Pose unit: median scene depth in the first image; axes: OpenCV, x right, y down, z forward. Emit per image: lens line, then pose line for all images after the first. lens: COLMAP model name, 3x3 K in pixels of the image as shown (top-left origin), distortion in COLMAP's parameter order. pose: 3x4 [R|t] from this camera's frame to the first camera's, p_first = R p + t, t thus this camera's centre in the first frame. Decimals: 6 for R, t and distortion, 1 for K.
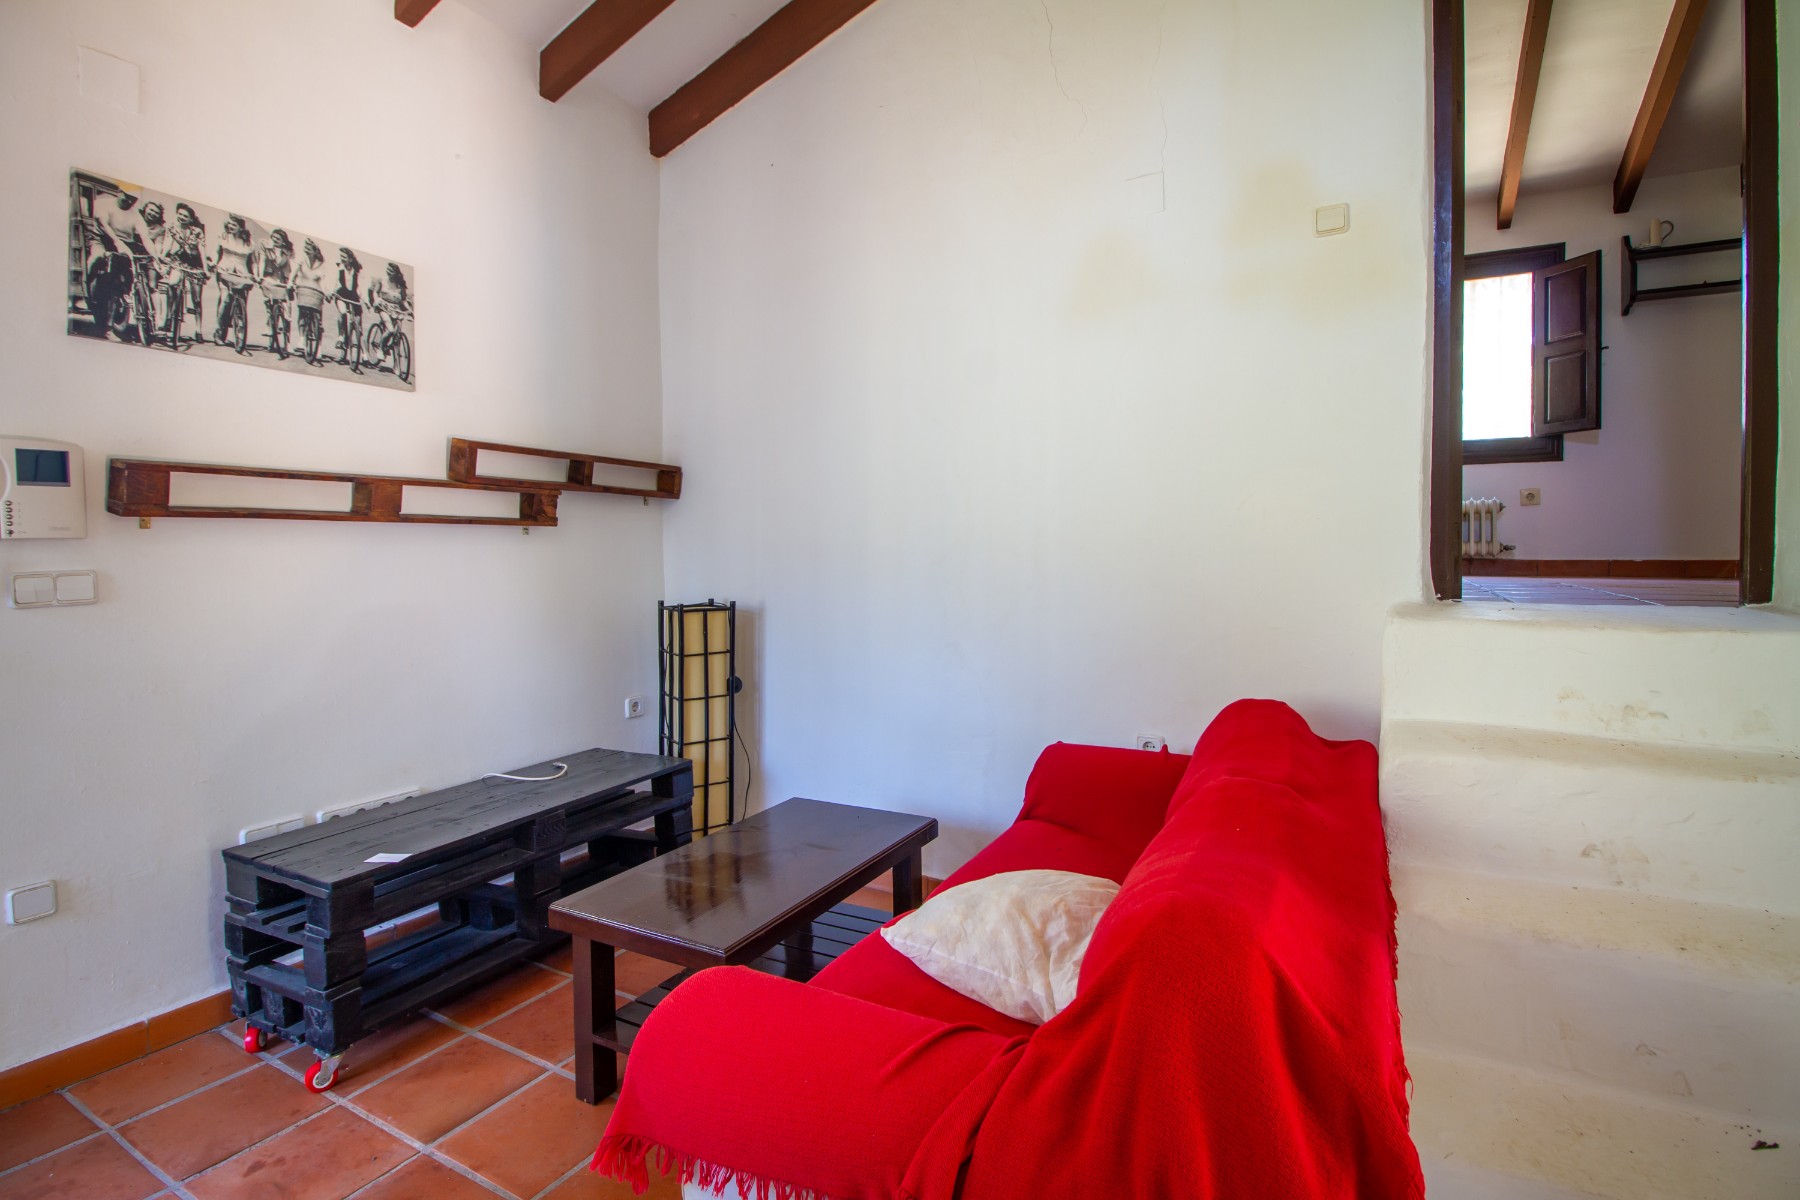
lens RADIAL K [[866.8, 0, 902.4], [0, 866.8, 592.4], [0, 0, 1]] dist [-0.016512, -0.005100]
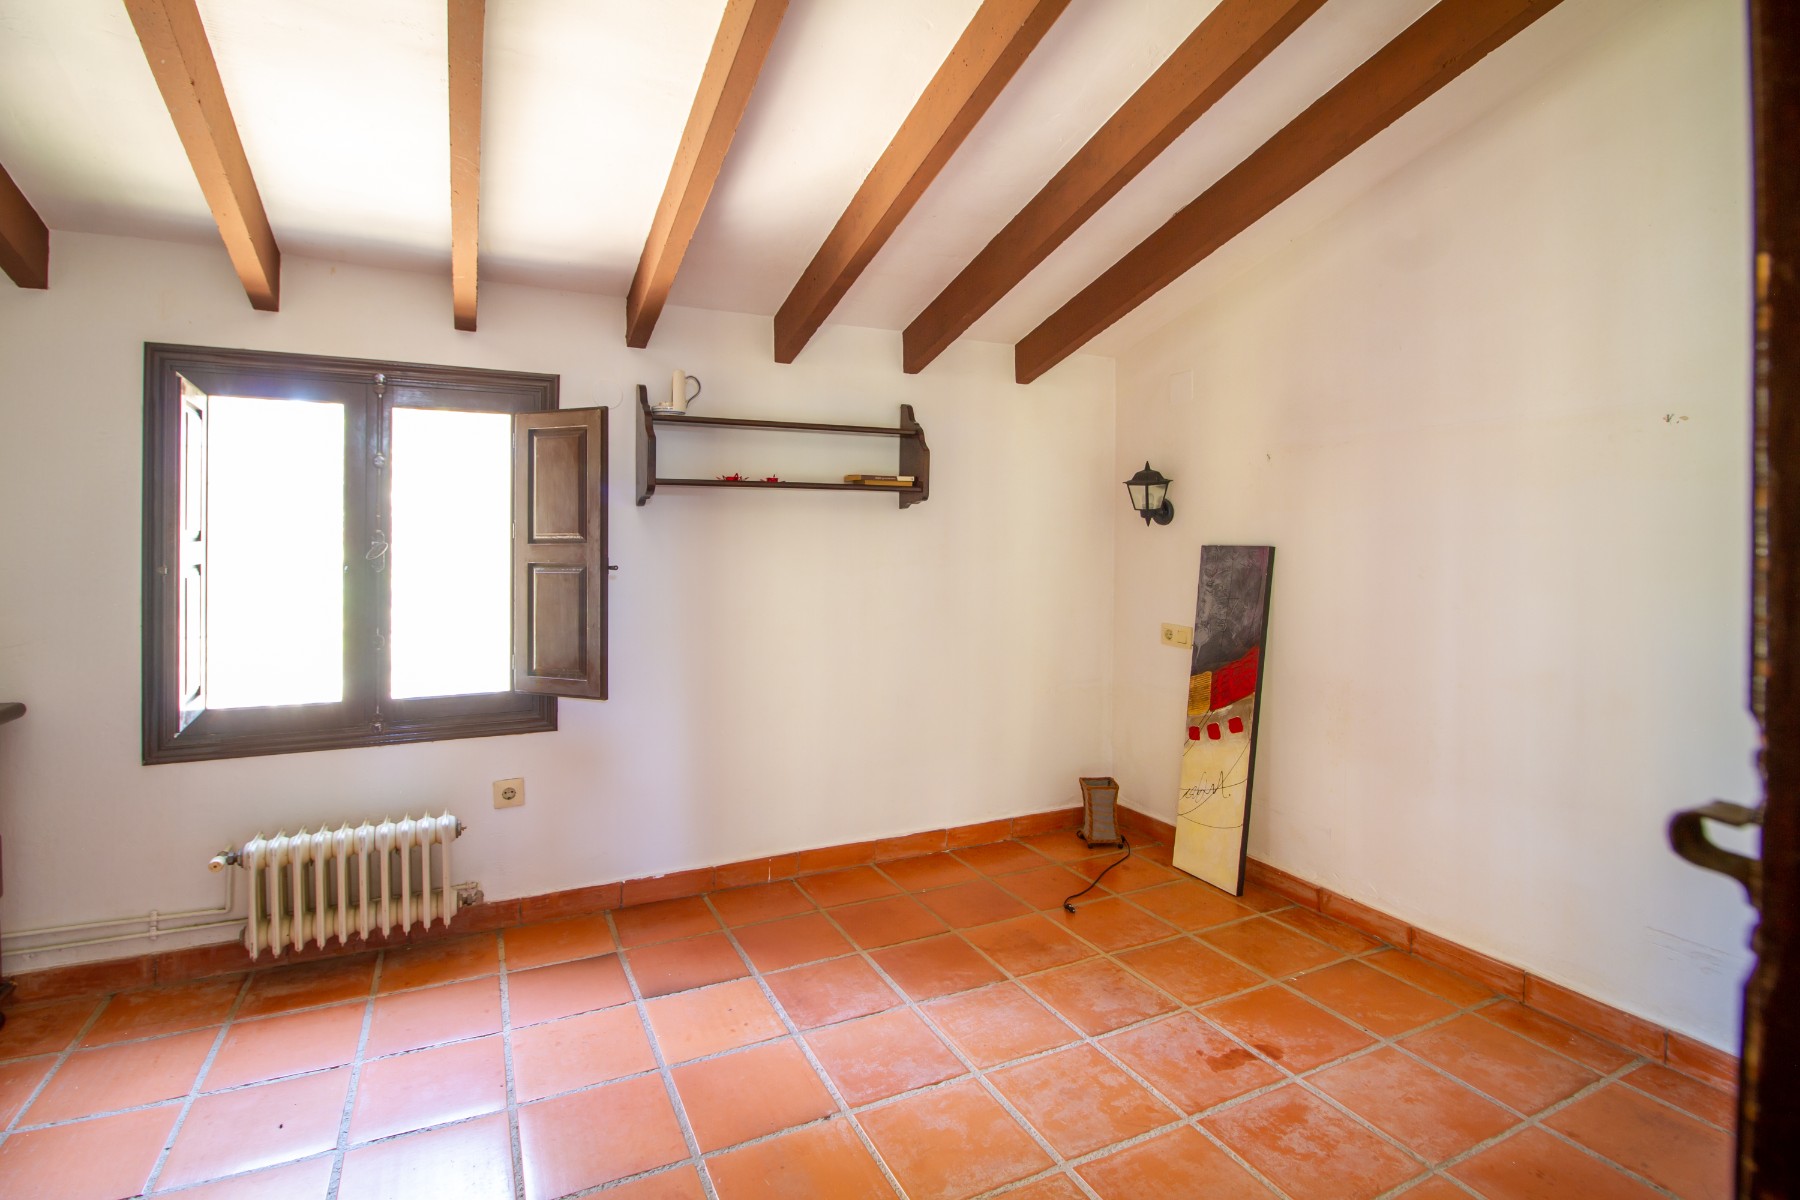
lens RADIAL K [[866.8, 0, 895.8], [0, 866.8, 580.3], [0, 0, 1]] dist [-0.016512, -0.005100]
pose [[0.554693, 0.006962, 0.832026, 0.396612], [0.016195, 0.999685, -0.019162, -0.247792], [-0.831897, 0.024104, 0.554406, 0.460682]]
